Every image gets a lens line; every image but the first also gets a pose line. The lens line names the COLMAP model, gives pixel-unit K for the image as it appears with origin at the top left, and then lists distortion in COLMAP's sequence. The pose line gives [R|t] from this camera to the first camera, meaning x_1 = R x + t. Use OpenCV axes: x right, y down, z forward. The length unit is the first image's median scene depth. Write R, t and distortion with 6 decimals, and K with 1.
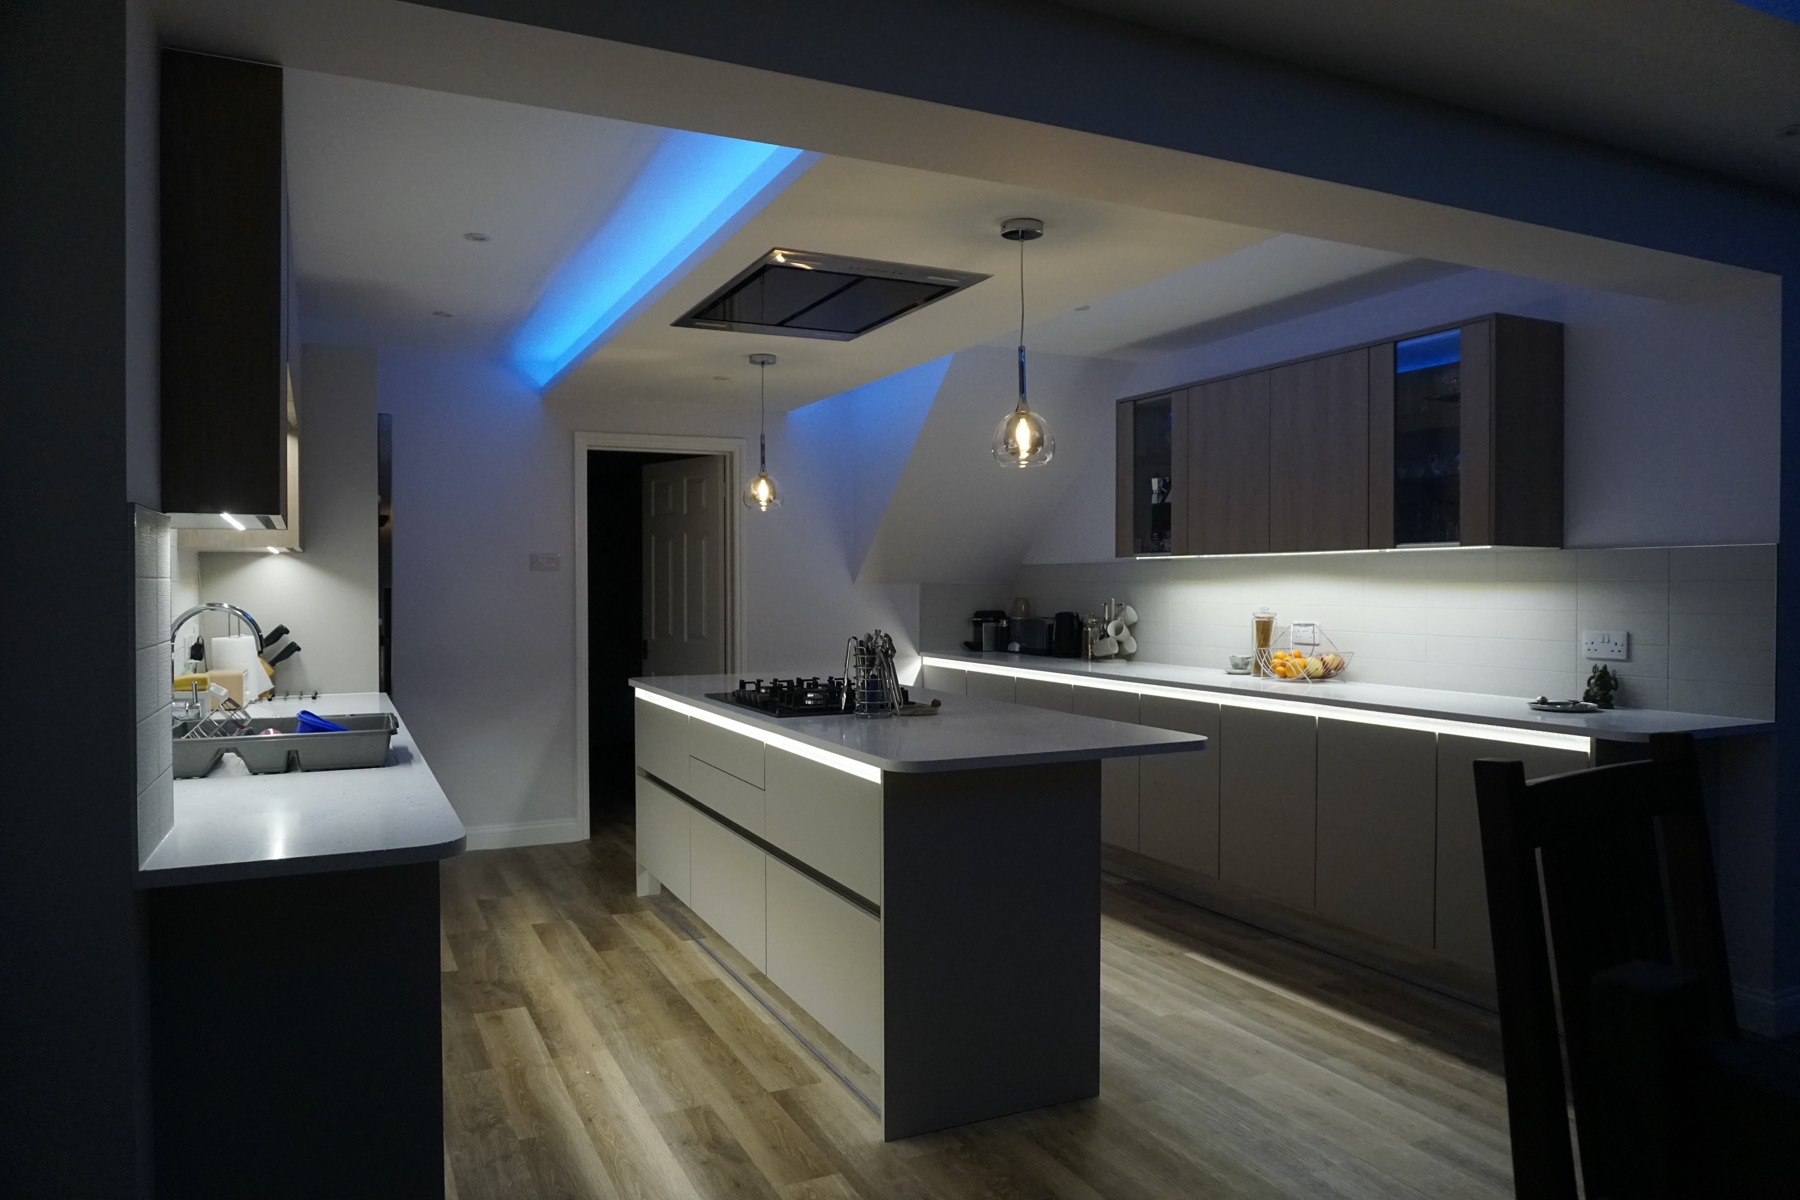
lens RADIAL K [[1200.8, 0, 901.5], [0, 1200.8, 604.3], [0, 0, 1]] dist [-0.053800, 0.041798]
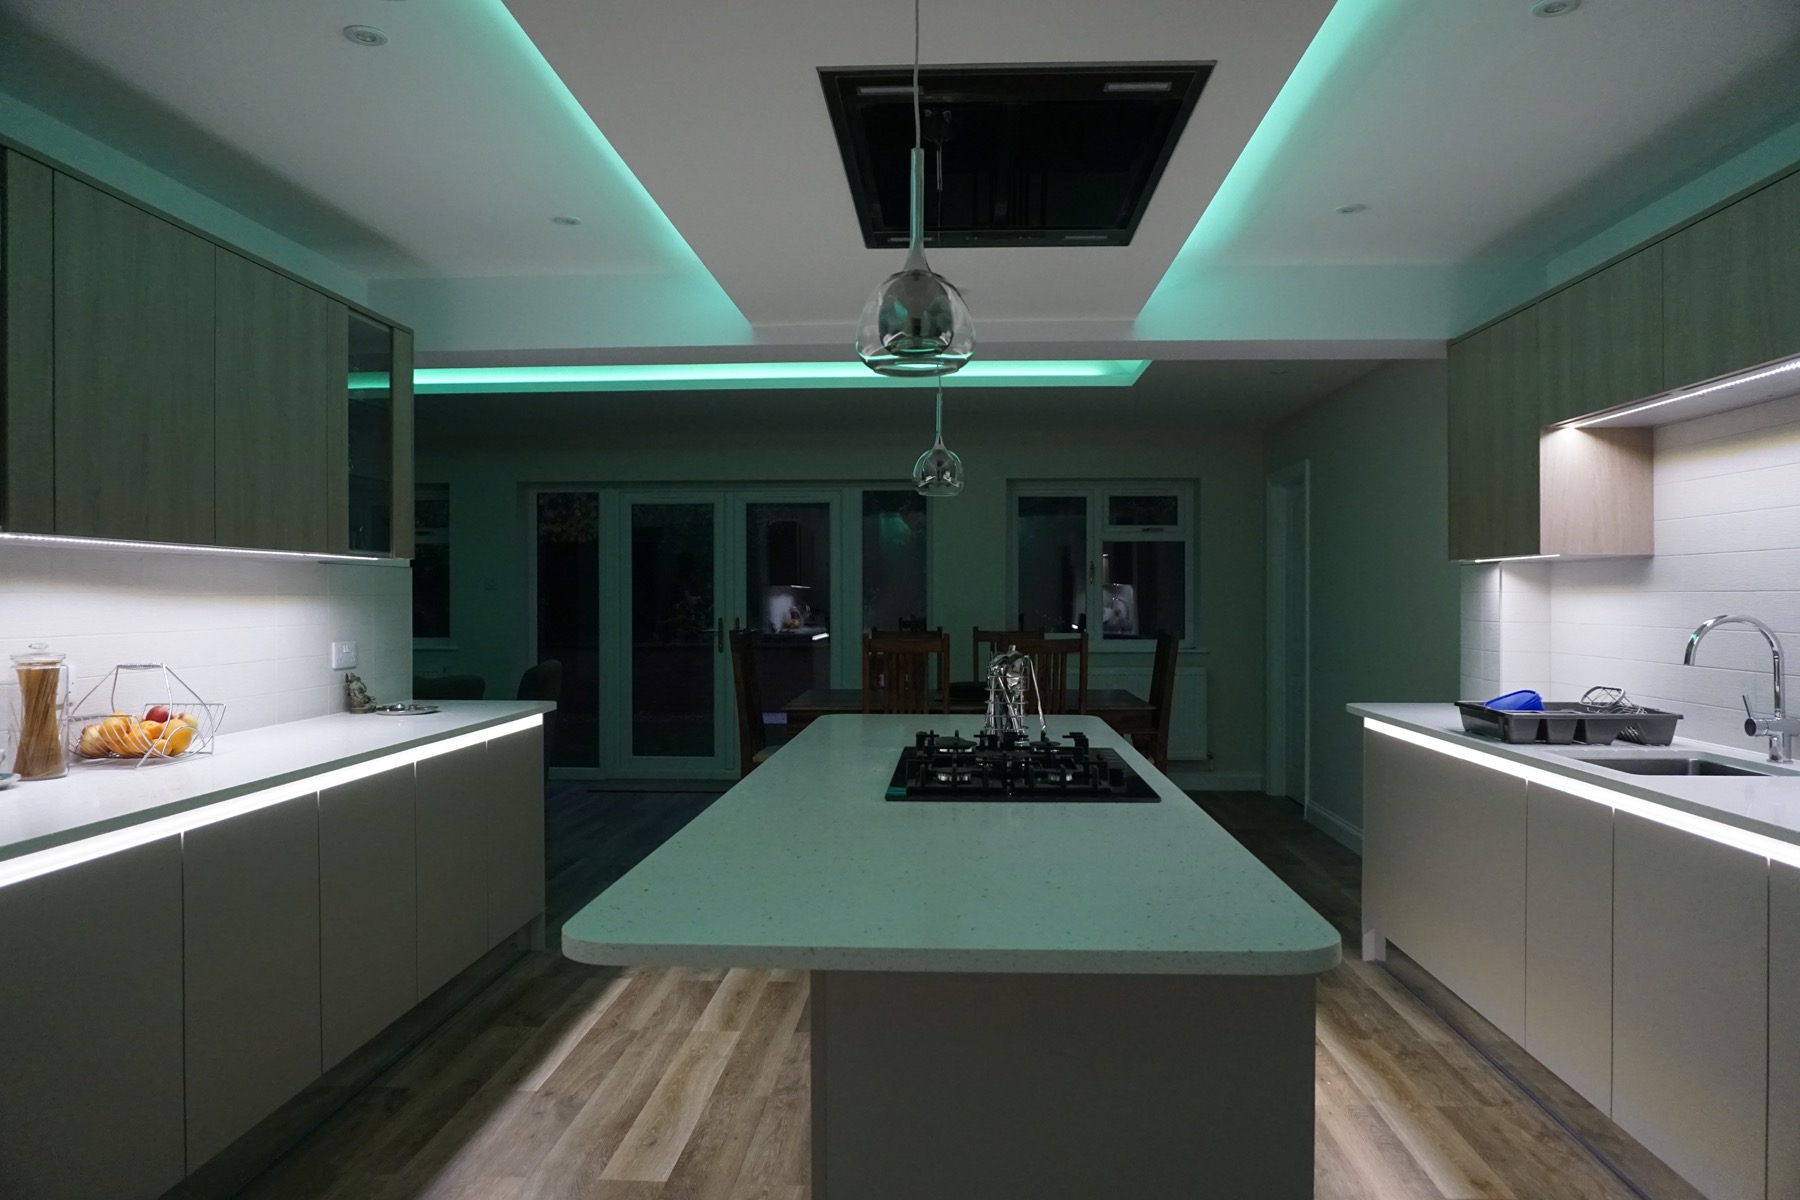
lens RADIAL K [[1200.8, 0, 901.5], [0, 1200.8, 604.3], [0, 0, 1]] dist [-0.053800, 0.041798]
pose [[-0.876920, 0.000238, 0.480637, -0.351334], [0.011333, 0.999732, 0.020182, -0.026900], [-0.480503, 0.023145, -0.876687, 1.670443]]
